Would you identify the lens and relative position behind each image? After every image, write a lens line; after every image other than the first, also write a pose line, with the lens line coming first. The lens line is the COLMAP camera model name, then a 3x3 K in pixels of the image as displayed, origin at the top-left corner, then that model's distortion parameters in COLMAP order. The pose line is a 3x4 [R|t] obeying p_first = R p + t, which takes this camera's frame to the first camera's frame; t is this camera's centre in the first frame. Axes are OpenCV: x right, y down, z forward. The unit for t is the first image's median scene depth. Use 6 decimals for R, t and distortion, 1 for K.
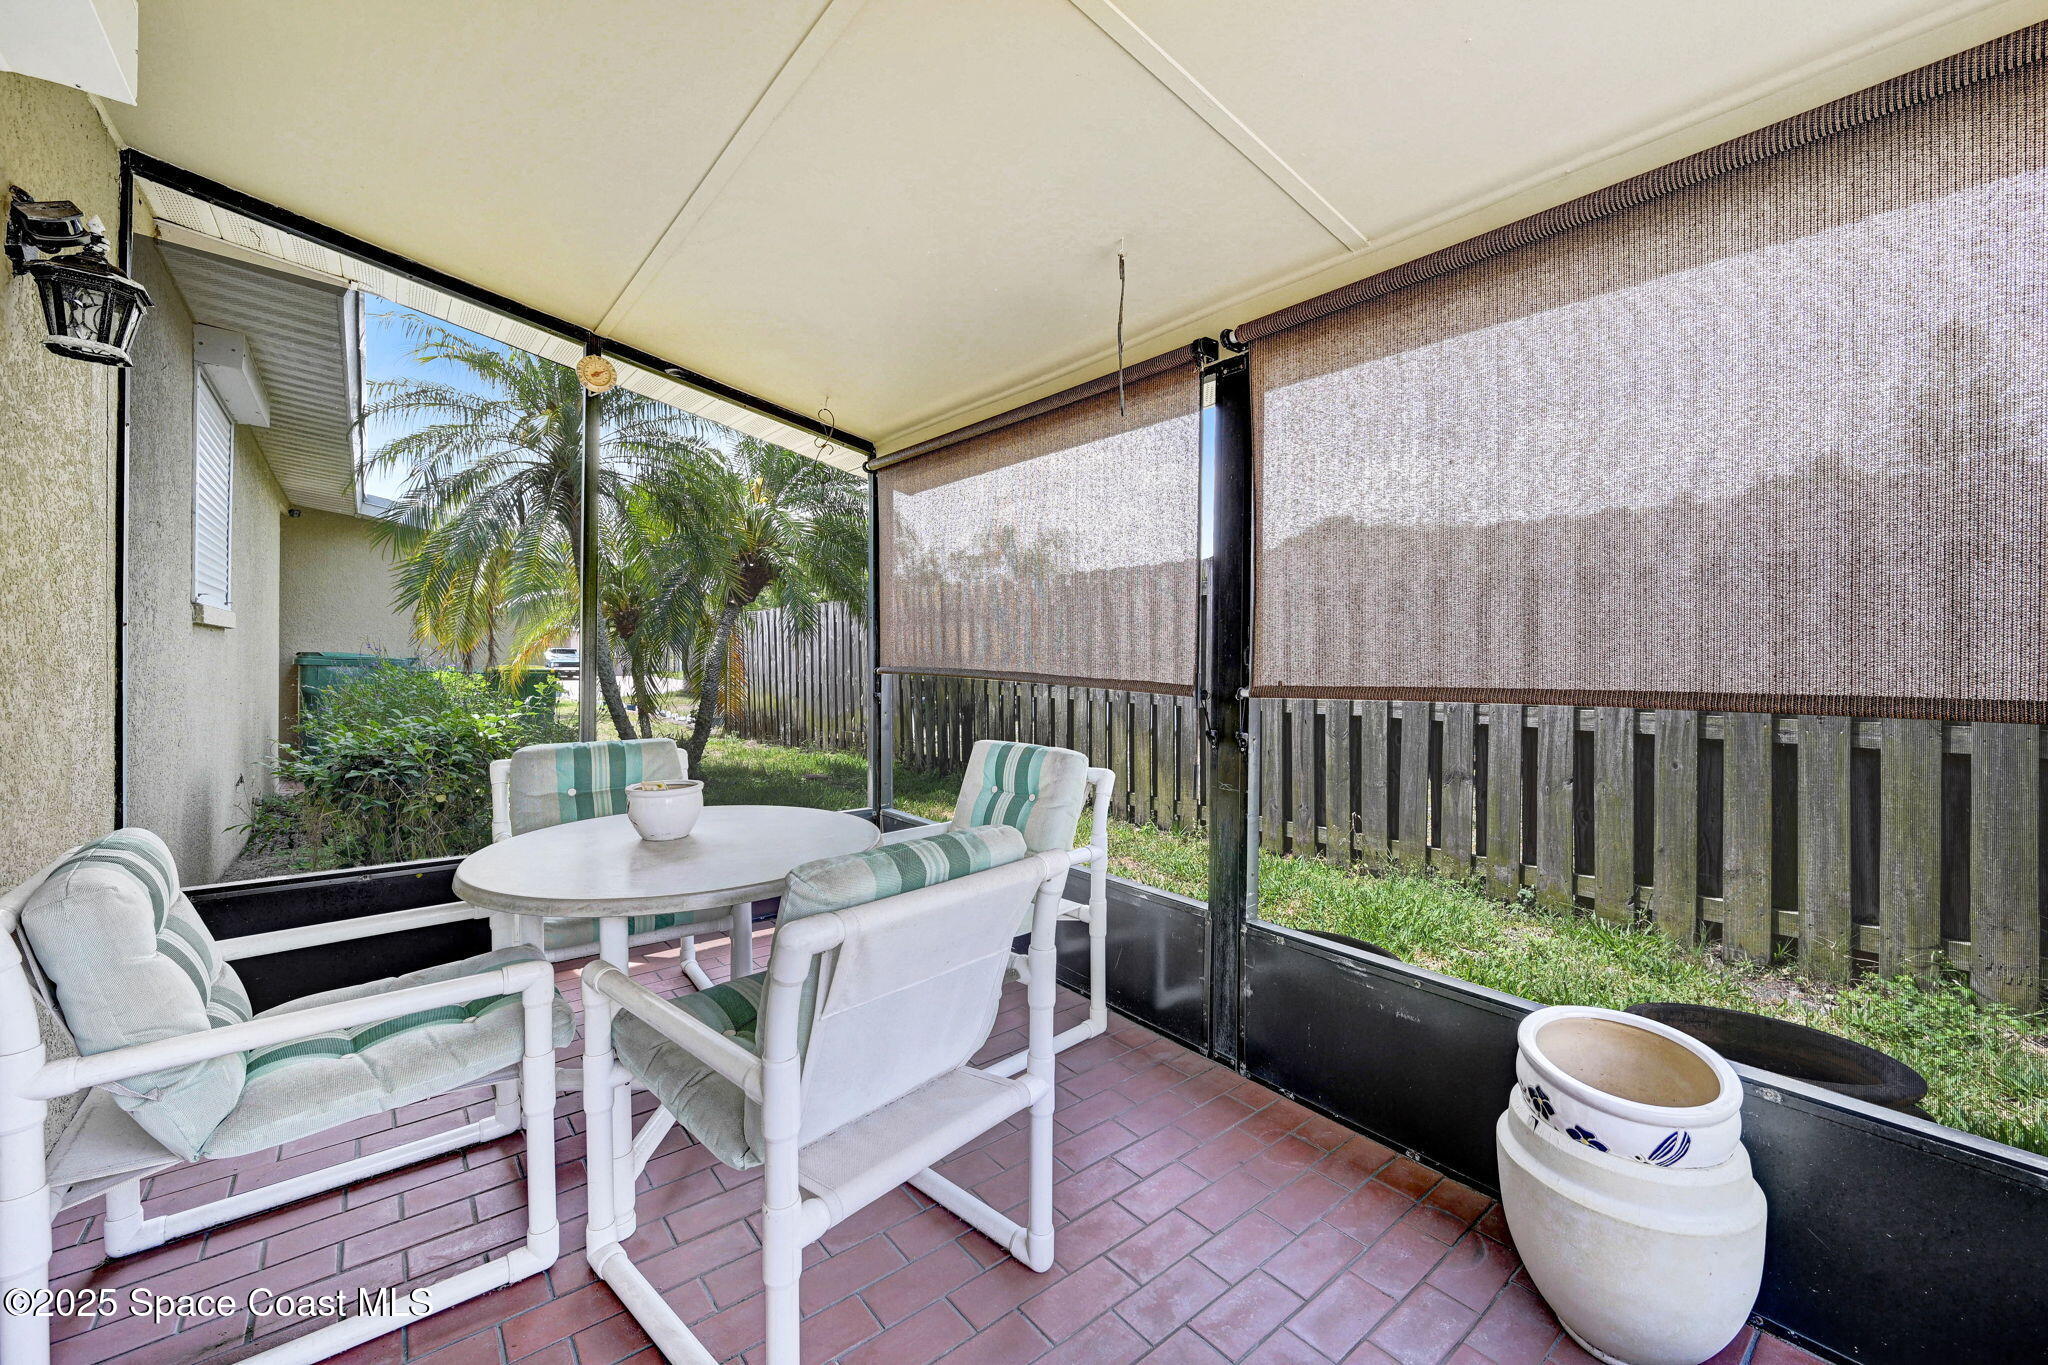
lens RADIAL K [[837.4, 0, 1022.9], [0, 837.4, 667.5], [0, 0, 1]] dist [0.001260, 0.000204]
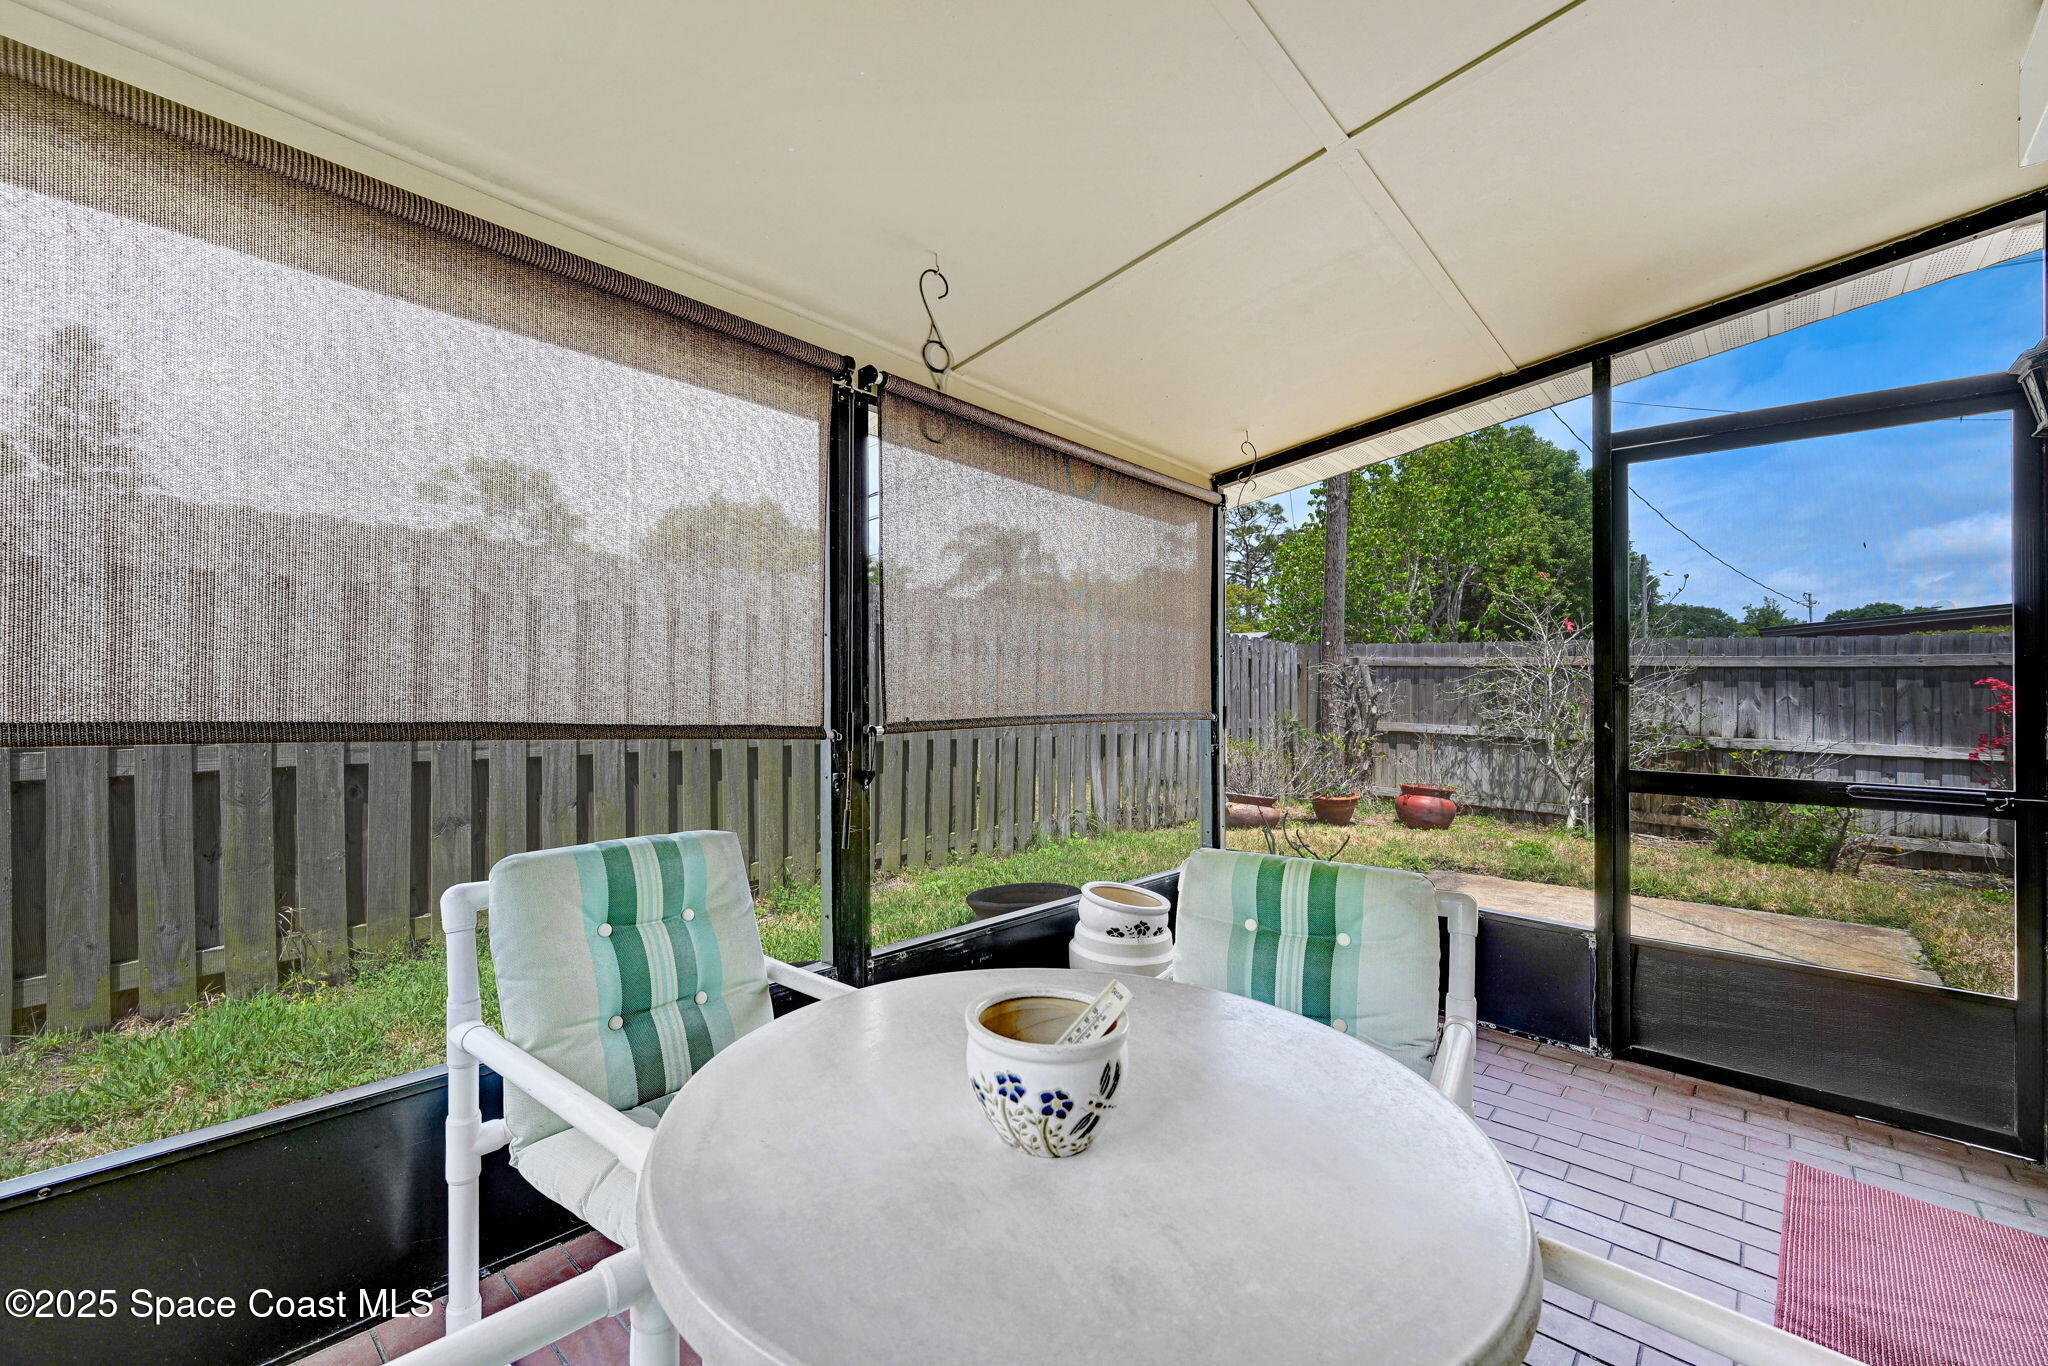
lens RADIAL K [[837.4, 0, 1022.9], [0, 837.4, 668.0], [0, 0, 1]] dist [0.001260, 0.000204]
pose [[-0.168174, 0.023044, 0.985488, -0.438240], [-0.000874, 0.999723, -0.023526, -0.010569], [-0.985757, -0.004818, -0.168107, 0.565060]]
